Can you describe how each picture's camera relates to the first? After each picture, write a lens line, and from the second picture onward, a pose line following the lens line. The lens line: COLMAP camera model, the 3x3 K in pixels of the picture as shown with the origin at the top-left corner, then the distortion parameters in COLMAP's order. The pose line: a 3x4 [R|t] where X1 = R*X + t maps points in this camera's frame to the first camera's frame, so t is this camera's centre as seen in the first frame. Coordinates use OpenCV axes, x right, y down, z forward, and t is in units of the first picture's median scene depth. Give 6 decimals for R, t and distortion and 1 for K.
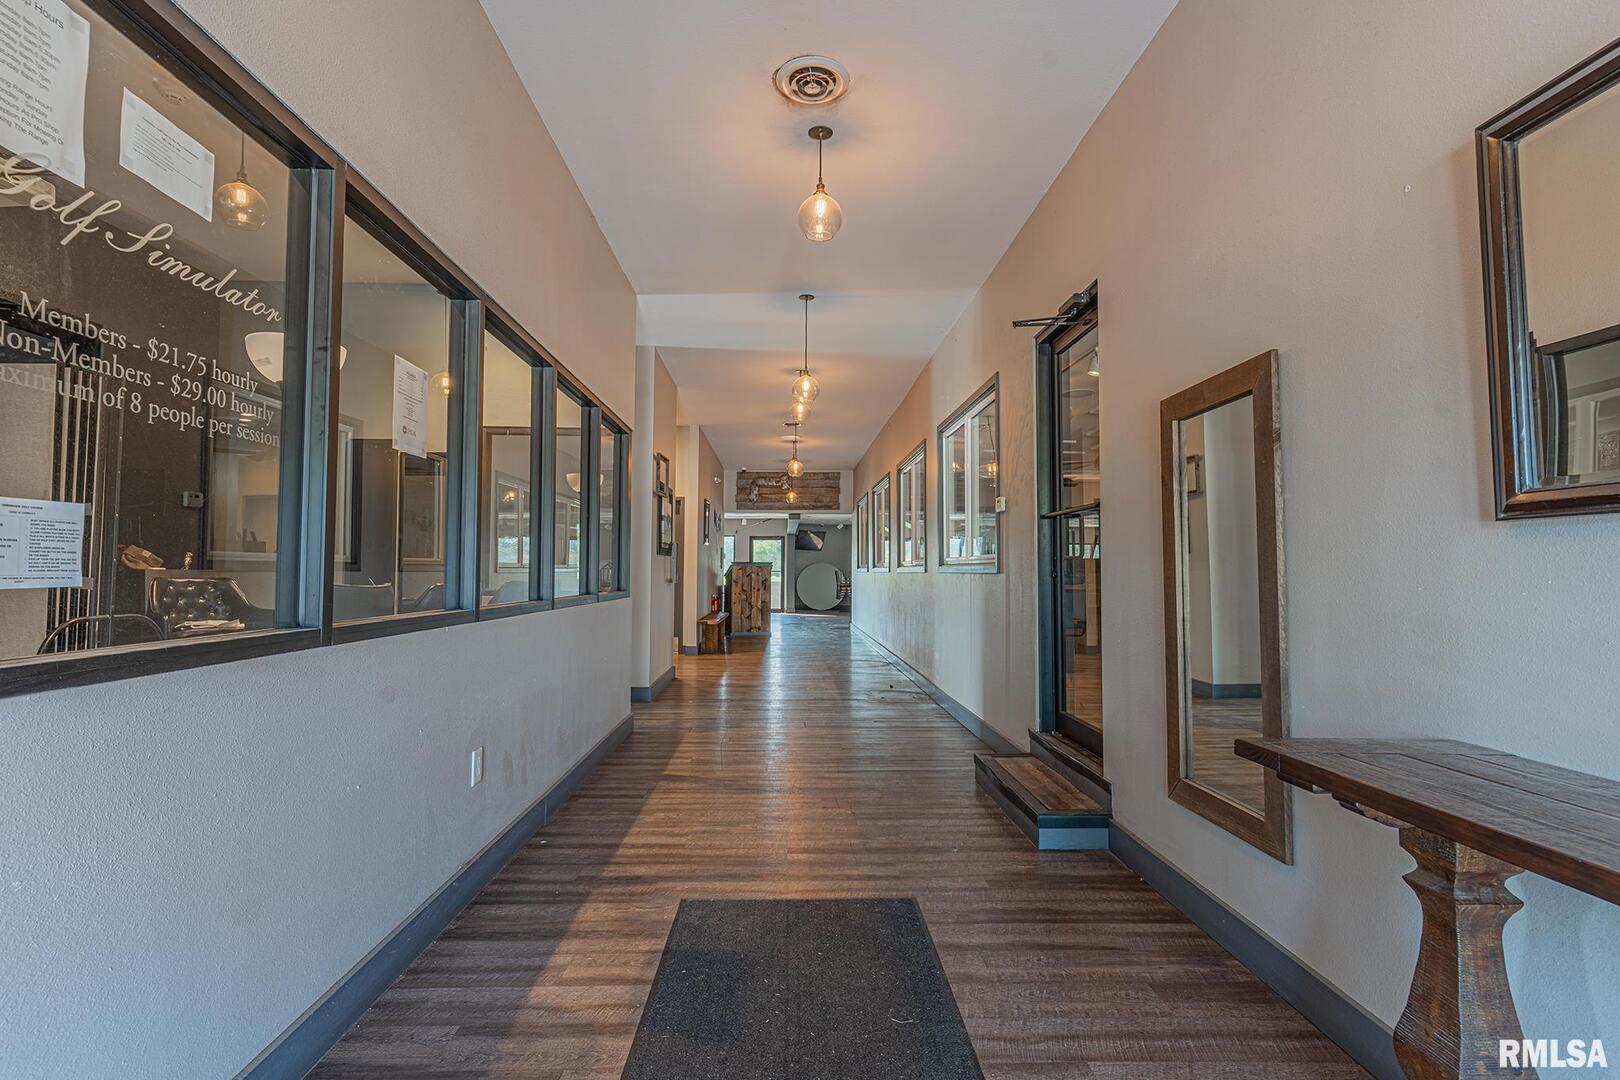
lens RADIAL K [[771.6, 0, 810.0], [0, 771.6, 540.0], [0, 0, 1]] dist [0.001210, 0.000196]
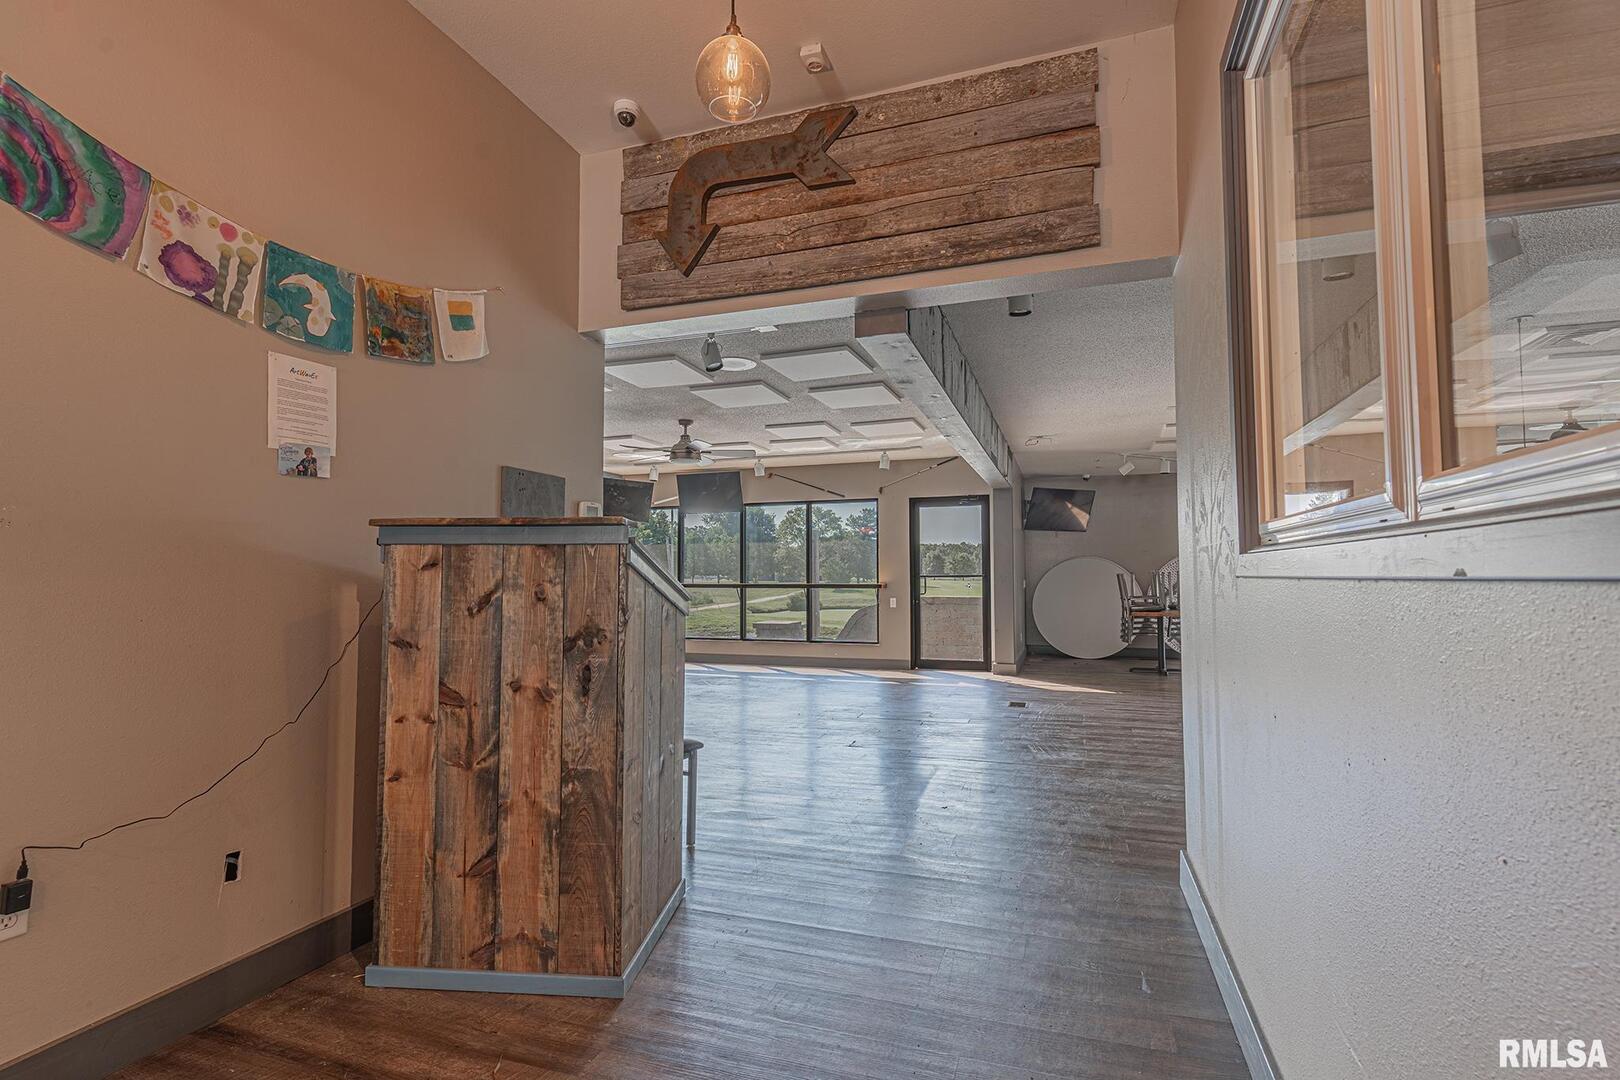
lens RADIAL K [[771.6, 0, 810.0], [0, 771.6, 540.0], [0, 0, 1]] dist [0.001210, 0.000196]
pose [[0.935572, -0.023372, -0.352362, 0.035159], [0.020957, 0.999723, -0.010667, 0.031158], [0.352514, 0.002596, 0.935803, 0.760729]]
